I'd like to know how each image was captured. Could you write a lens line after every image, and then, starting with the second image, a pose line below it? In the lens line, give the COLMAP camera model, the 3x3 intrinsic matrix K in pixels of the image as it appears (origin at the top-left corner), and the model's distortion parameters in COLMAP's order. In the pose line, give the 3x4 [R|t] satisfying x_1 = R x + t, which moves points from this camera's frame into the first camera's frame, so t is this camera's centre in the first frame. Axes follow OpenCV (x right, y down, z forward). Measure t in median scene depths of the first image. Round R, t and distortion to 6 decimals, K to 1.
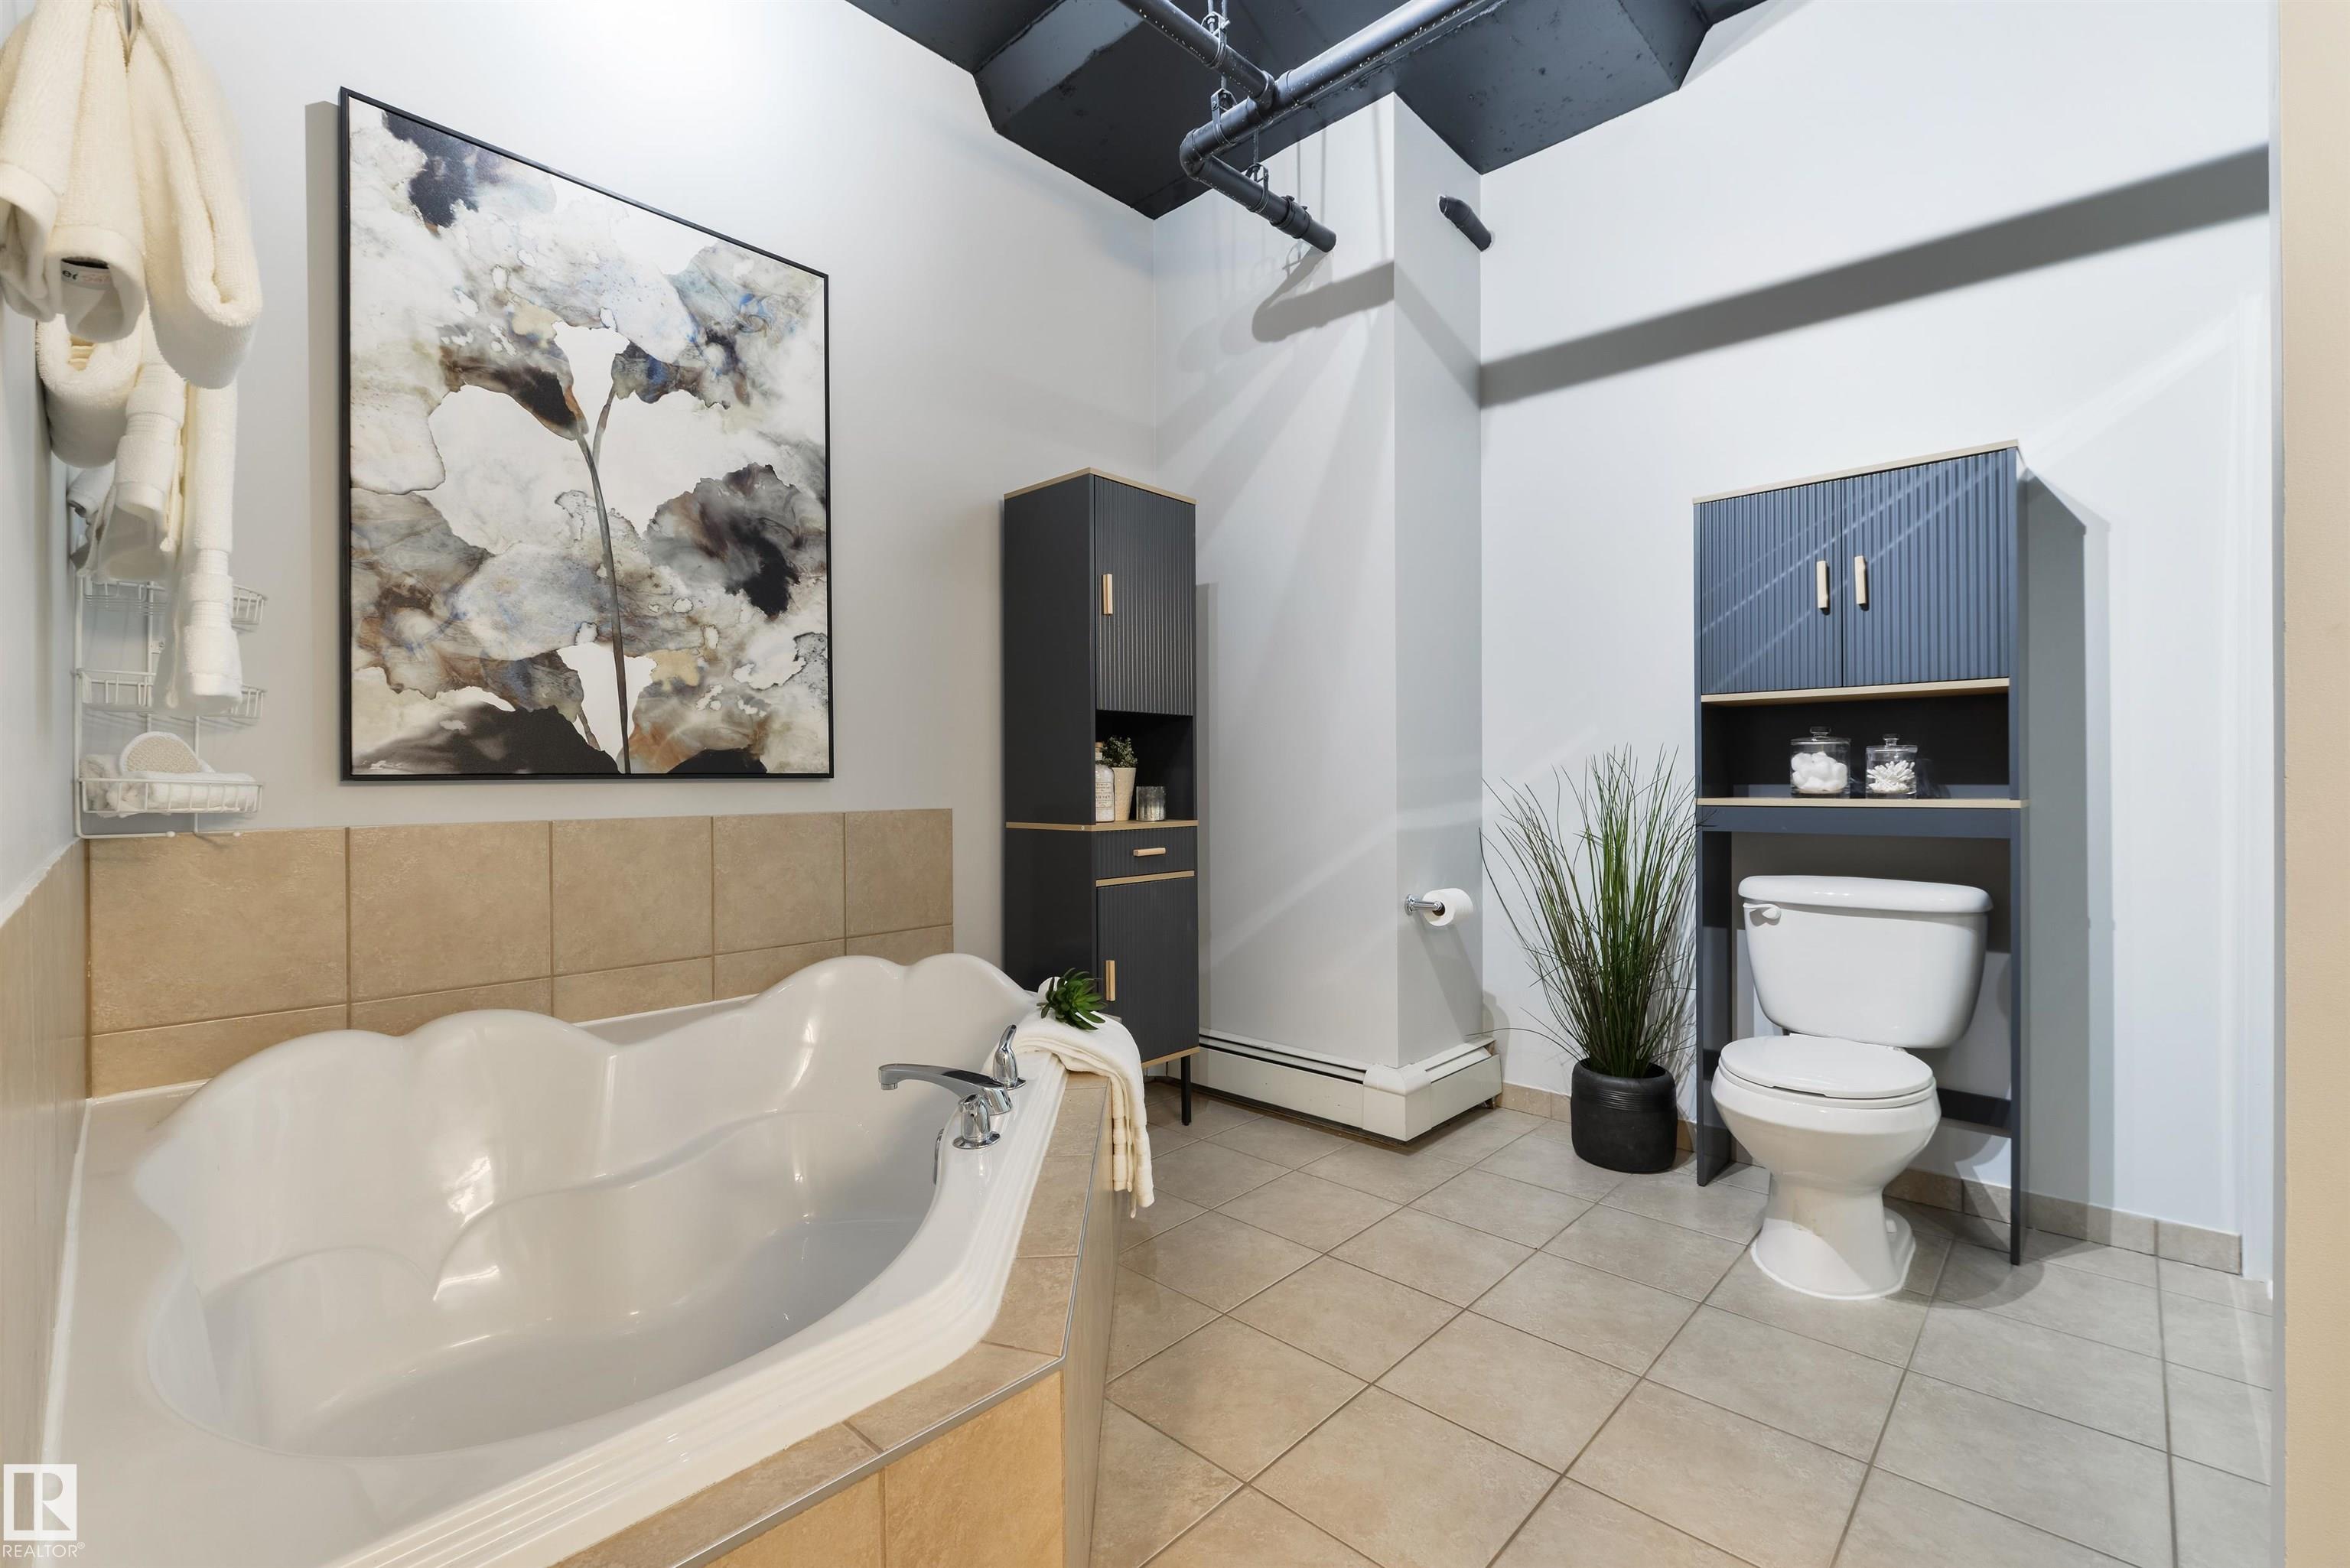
lens RADIAL K [[1061.9, 0, 1173.7], [0, 1061.9, 780.1], [0, 0, 1]] dist [-0.002045, -0.000642]
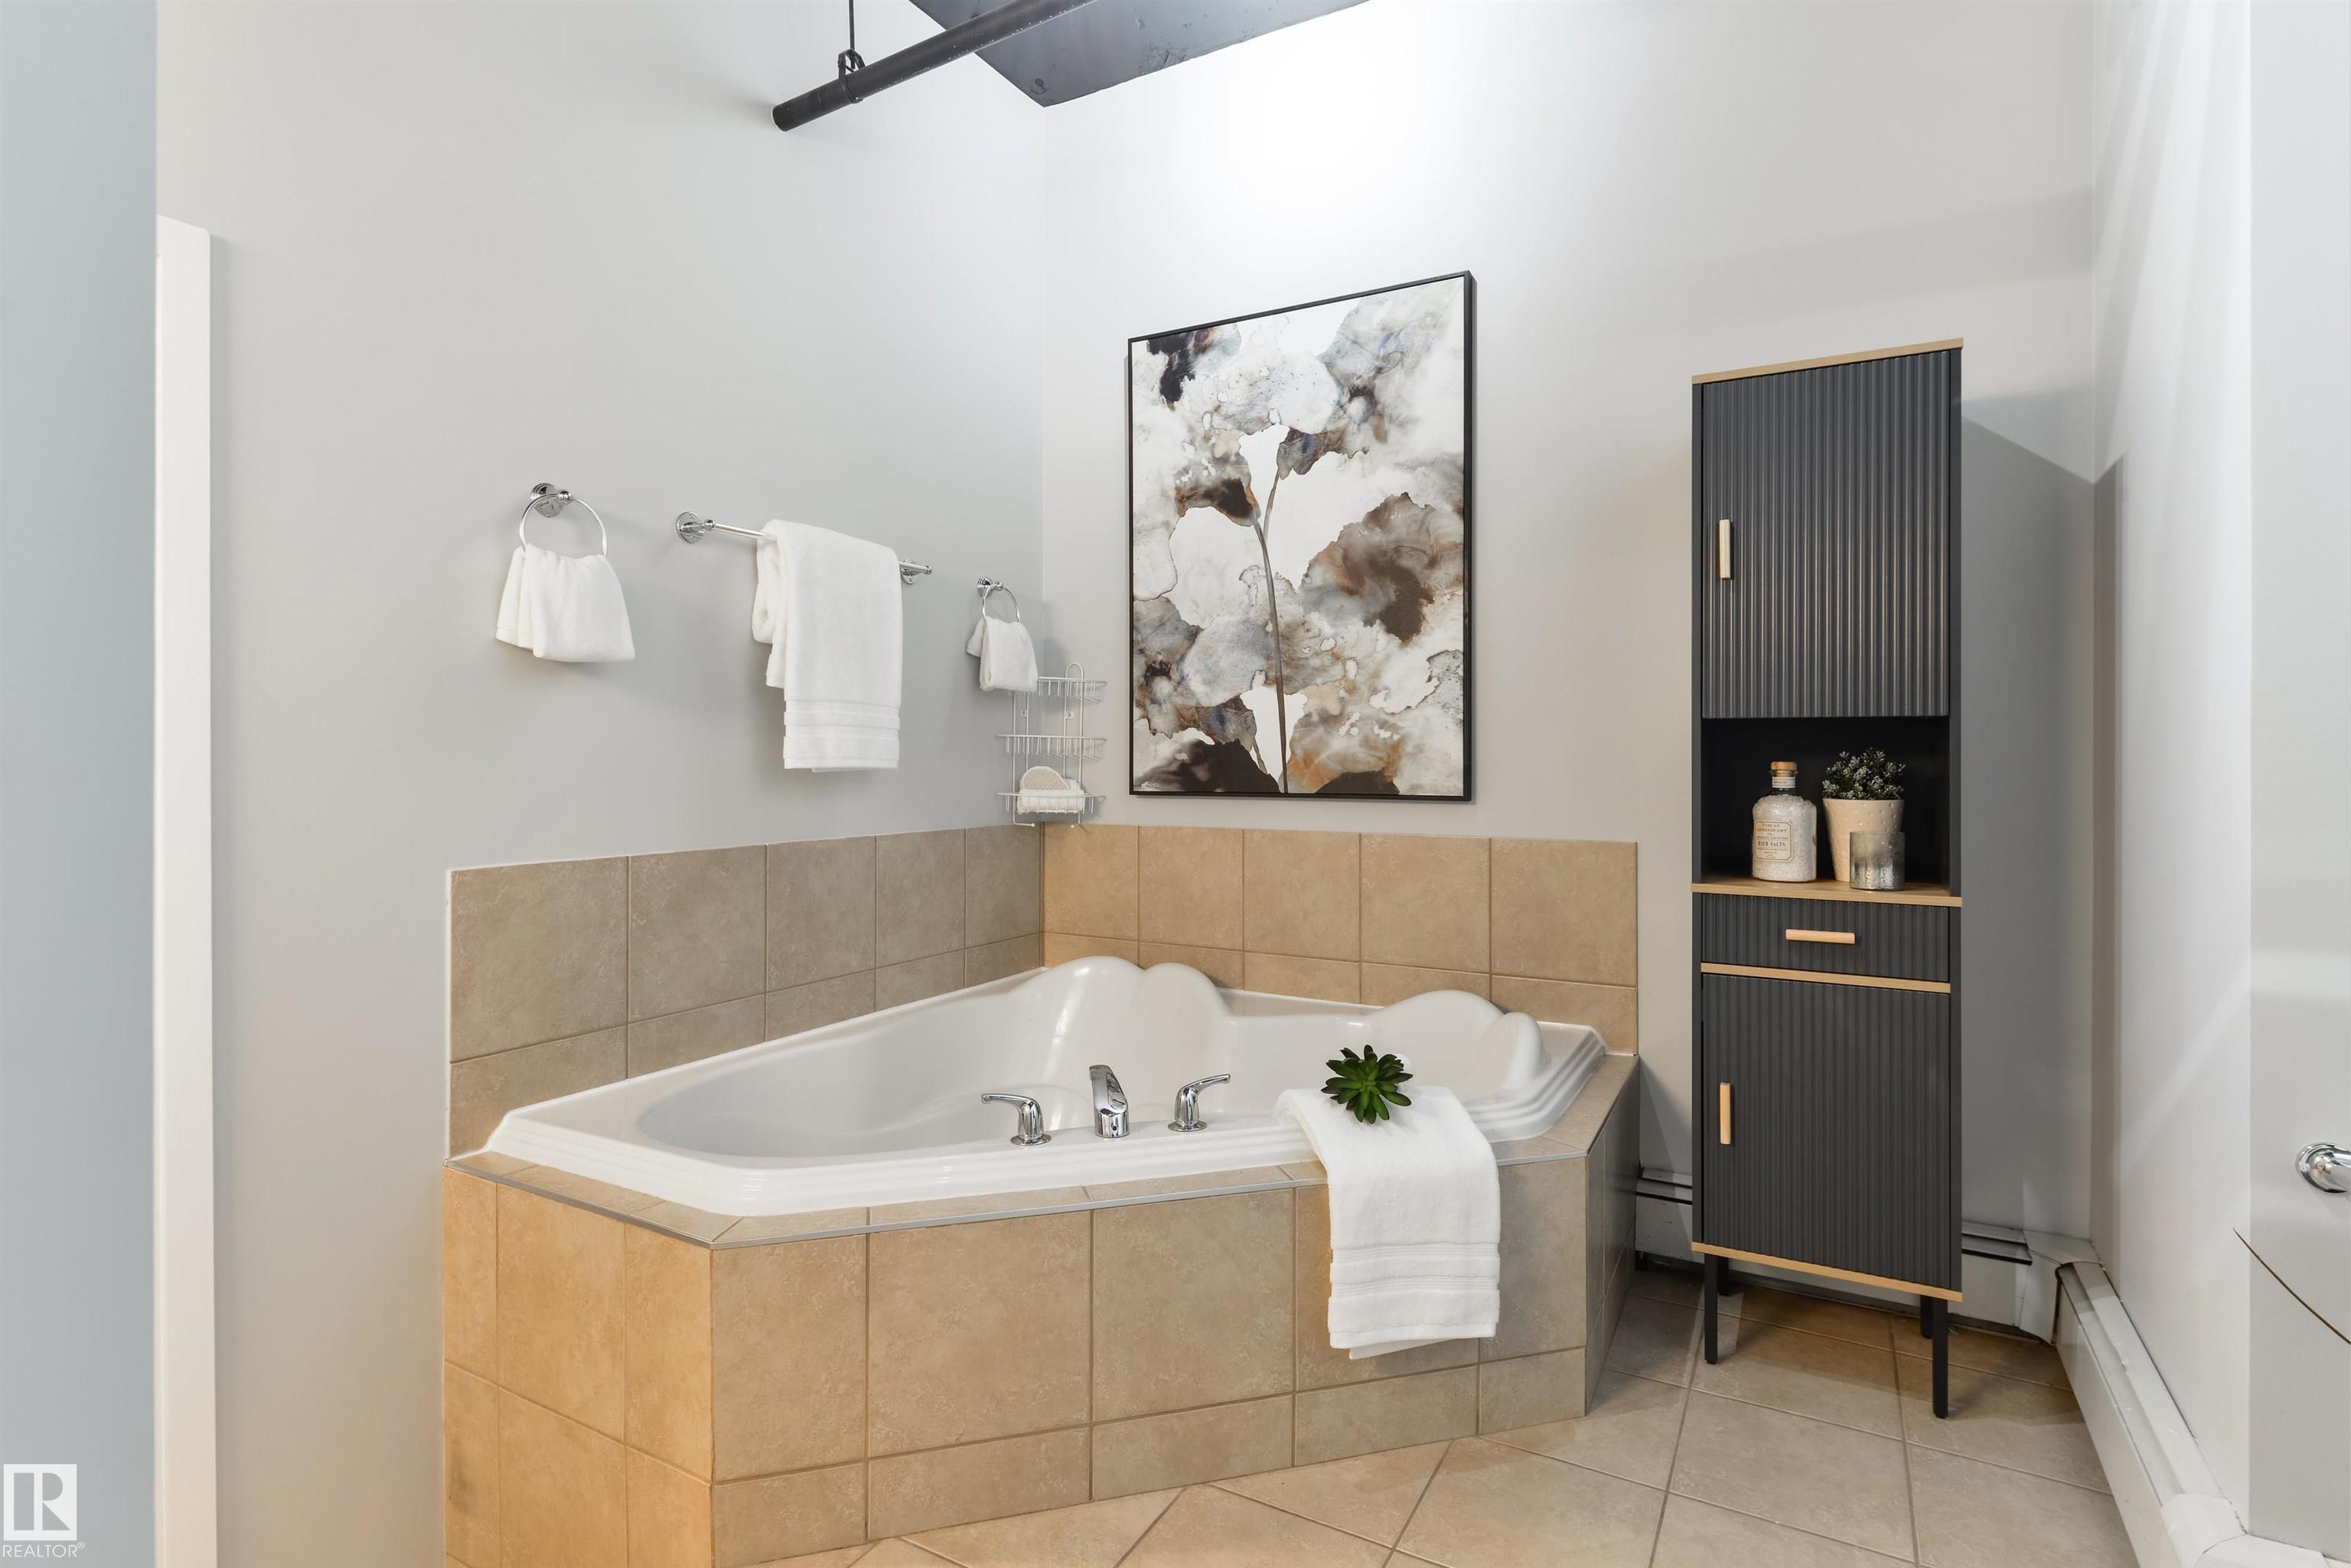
lens RADIAL K [[1158.8, 0, 1165.0], [0, 1158.8, 748.9], [0, 0, 1]] dist [0.002520, -0.000580]
pose [[0.206827, 0.002302, -0.978375, 0.721952], [0.000691, 0.999997, 0.002499, -0.058467], [0.978377, -0.001193, 0.206825, 0.593402]]
